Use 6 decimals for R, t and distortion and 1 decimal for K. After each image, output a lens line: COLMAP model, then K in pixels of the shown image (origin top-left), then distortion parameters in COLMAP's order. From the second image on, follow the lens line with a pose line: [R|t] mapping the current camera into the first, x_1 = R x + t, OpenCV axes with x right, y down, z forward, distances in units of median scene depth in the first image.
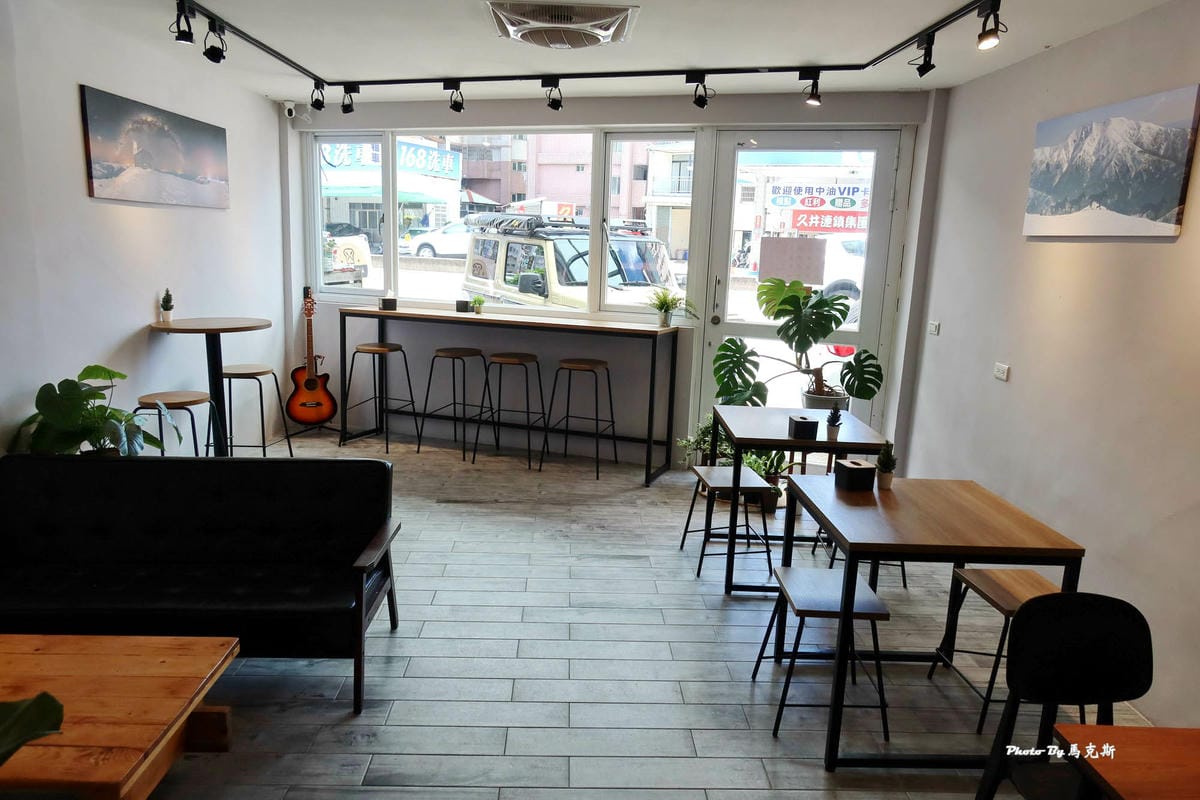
lens RADIAL K [[784.7, 0, 600.0], [0, 784.7, 400.0], [0, 0, 1]] dist [-0.025484, -0.001802]
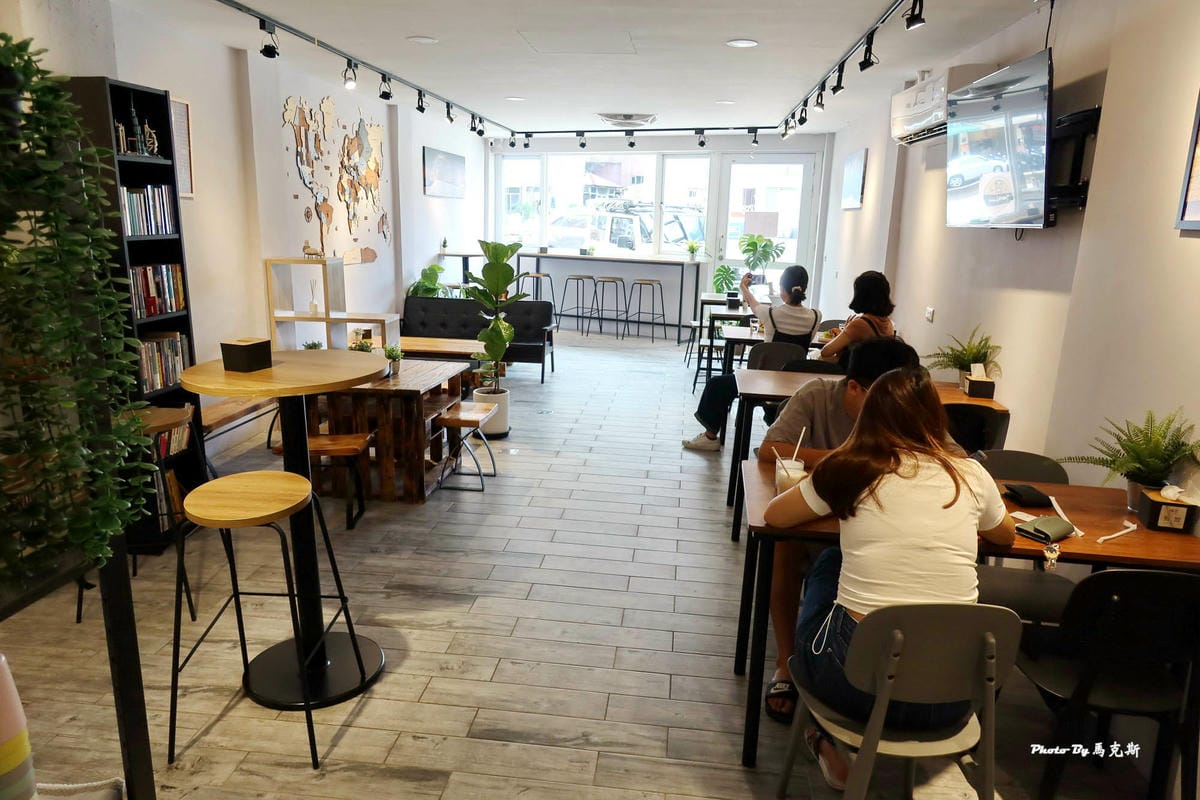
lens RADIAL K [[784.7, 0, 600.0], [0, 784.7, 400.0], [0, 0, 1]] dist [-0.025484, -0.001802]
pose [[0.988548, 0.028241, -0.148243, 0.149463], [-0.024838, 0.999385, 0.024760, 0.188667], [0.148851, -0.020795, 0.988641, -0.839004]]
